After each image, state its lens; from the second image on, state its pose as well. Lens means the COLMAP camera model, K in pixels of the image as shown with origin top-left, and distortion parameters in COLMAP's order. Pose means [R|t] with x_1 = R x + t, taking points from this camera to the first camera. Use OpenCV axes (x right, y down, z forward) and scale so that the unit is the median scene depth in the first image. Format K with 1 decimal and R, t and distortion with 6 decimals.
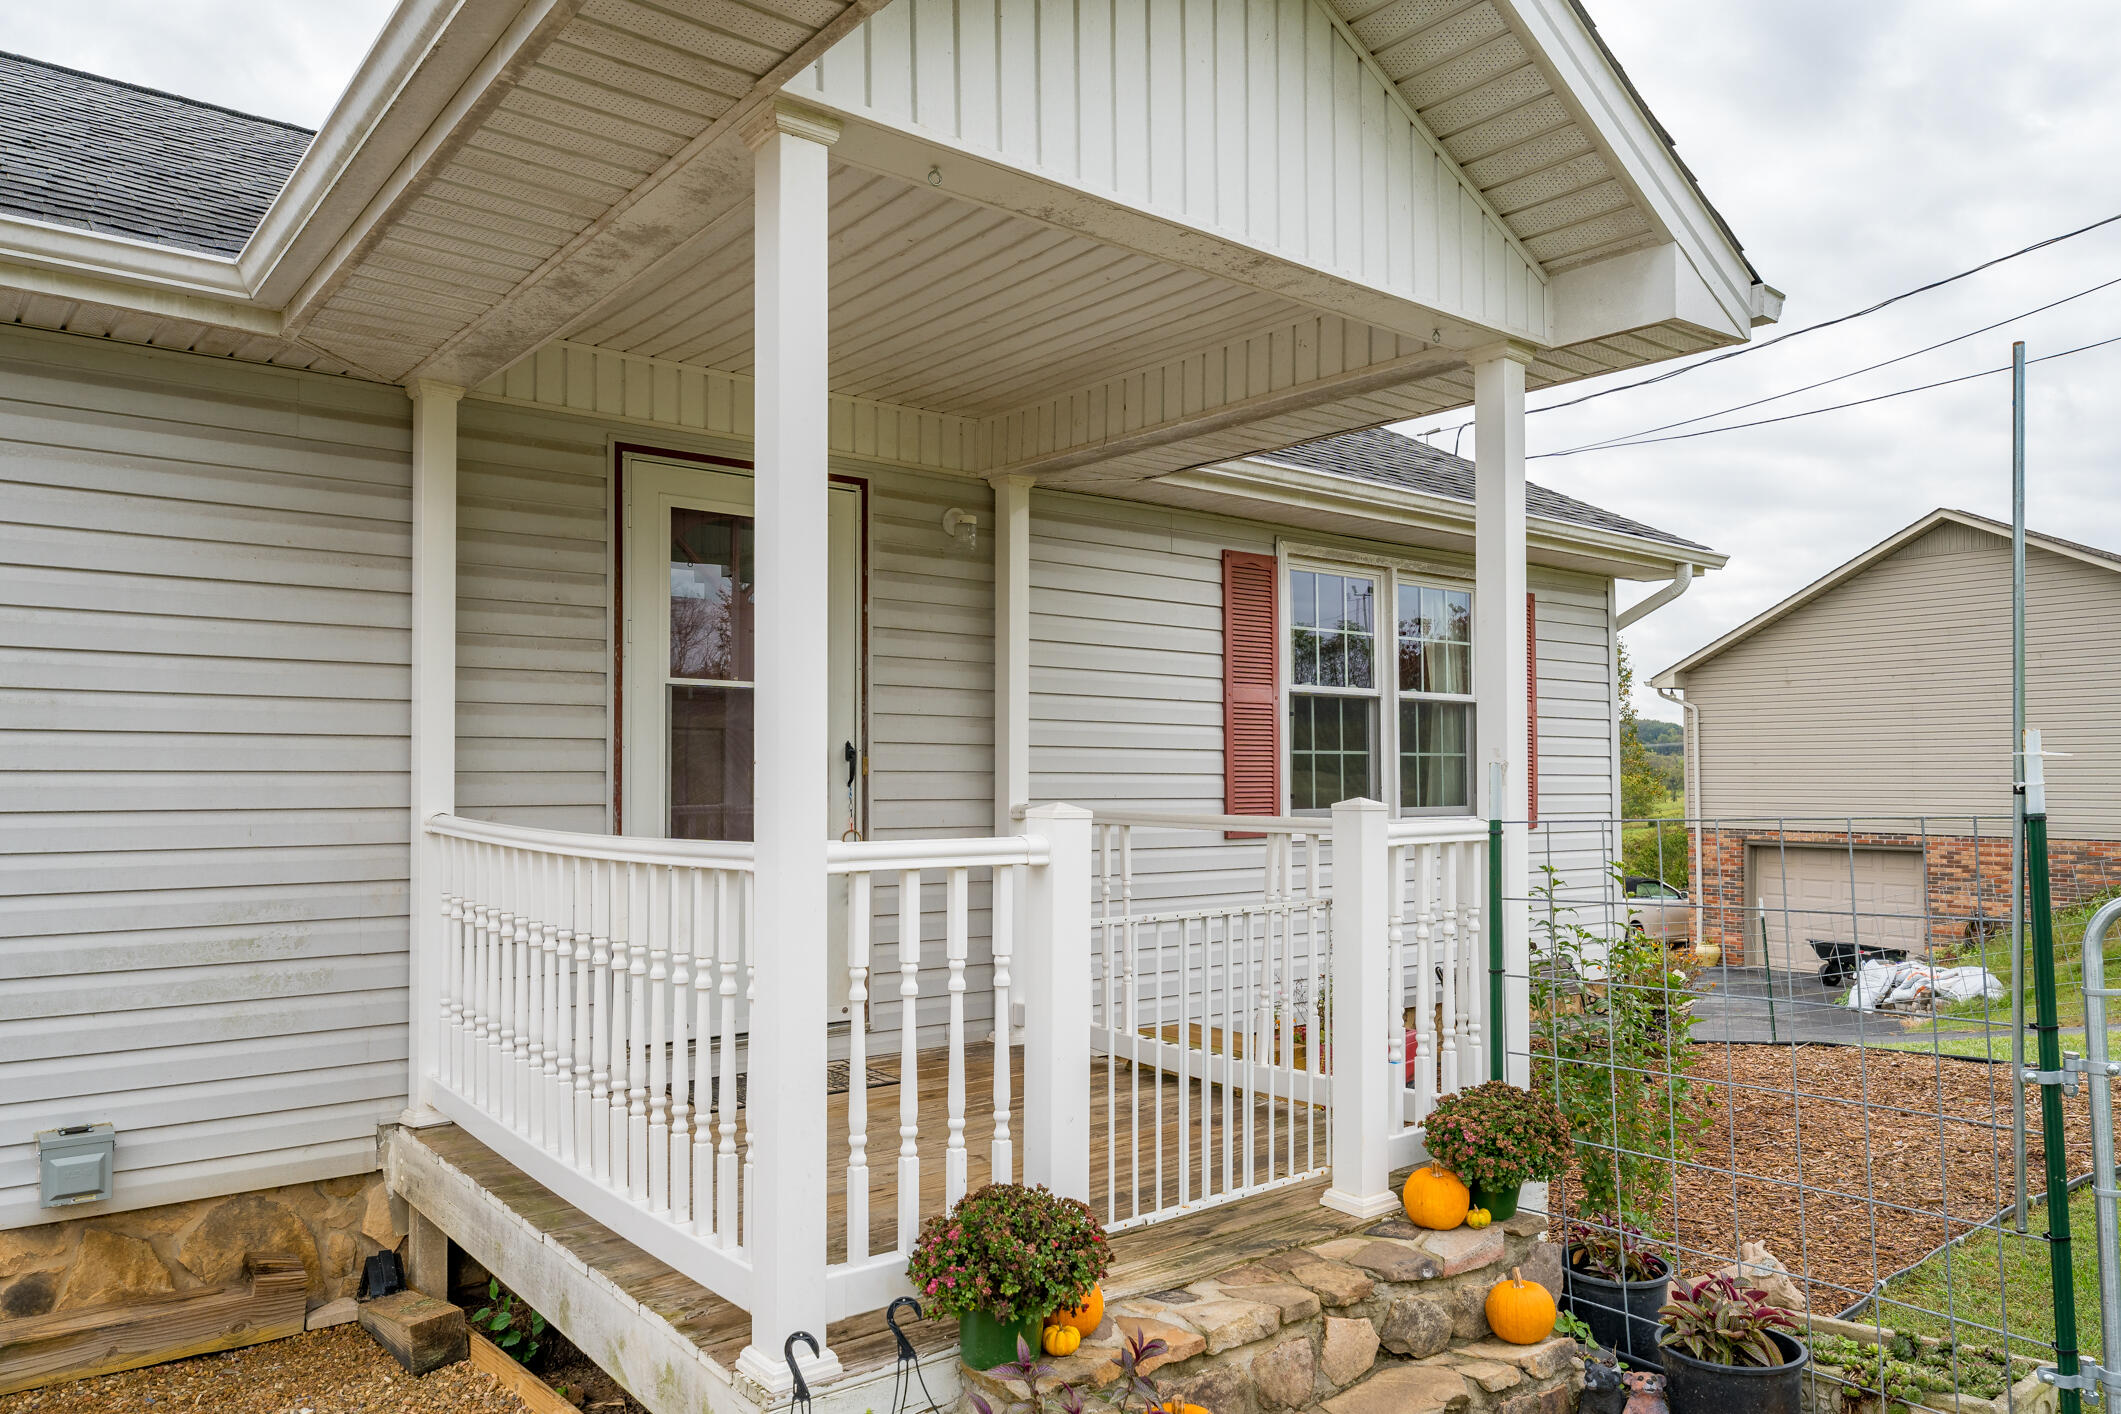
lens RADIAL K [[1433.5, 0, 1051.0], [0, 1433.5, 739.4], [0, 0, 1]] dist [0.010655, -0.005581]
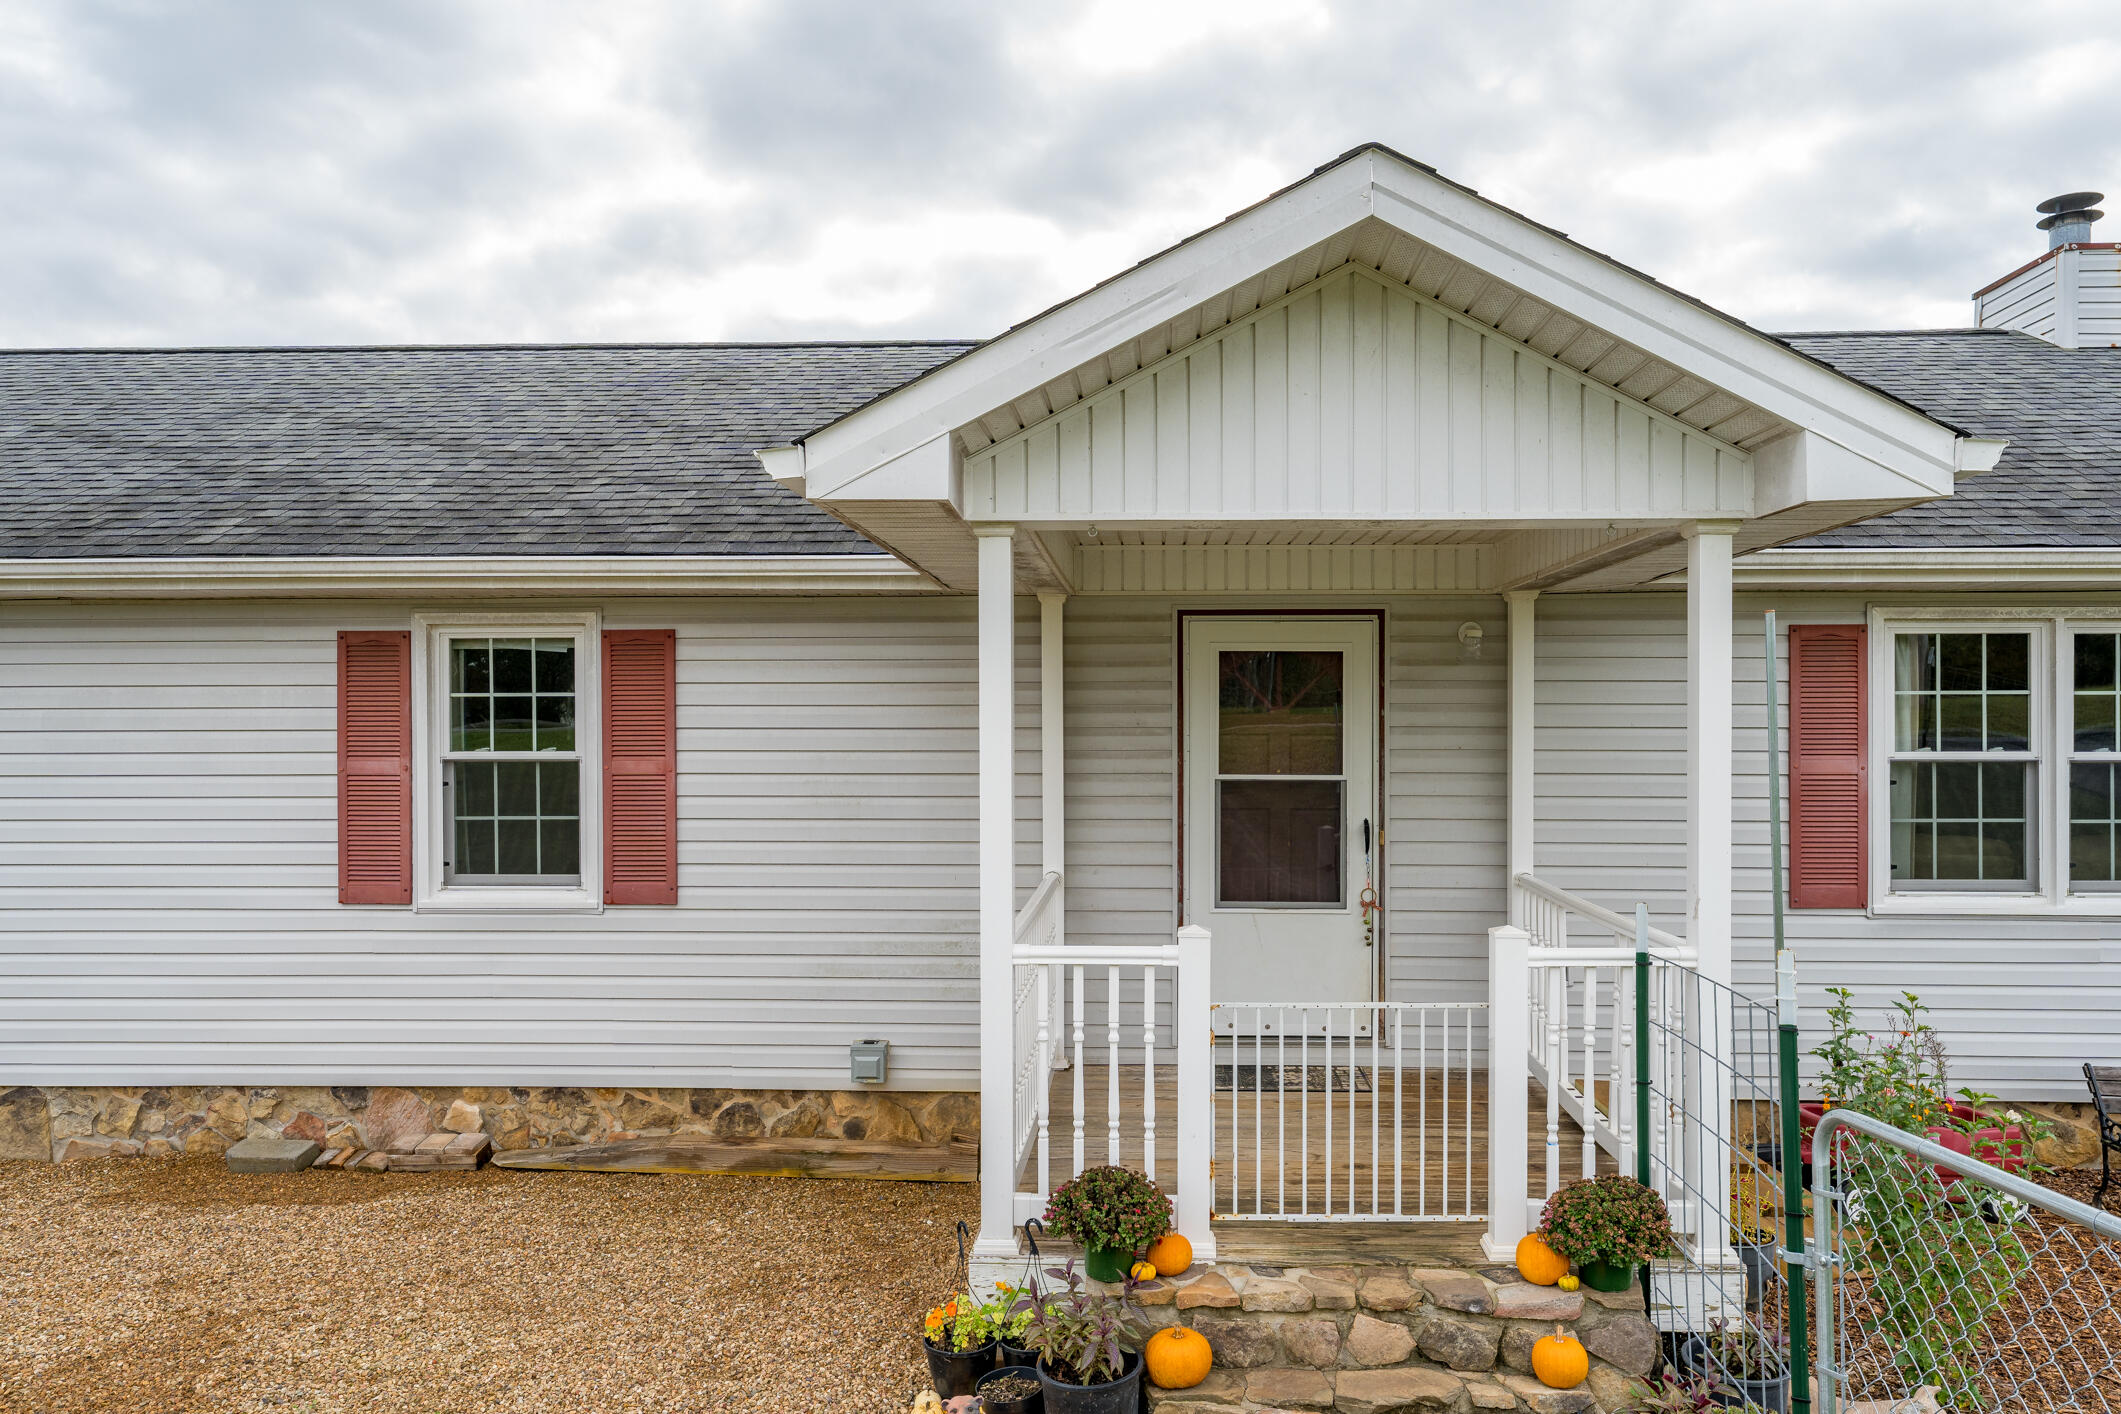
lens RADIAL K [[1391.7, 0, 1104.0], [0, 1391.7, 734.8], [0, 0, 1]] dist [0.004883, -0.003608]
pose [[0.761509, 0.000142, -0.648154, 0.598570], [0.017524, 0.999630, 0.020808, -0.127481], [0.647917, -0.027204, 0.761225, -0.111547]]
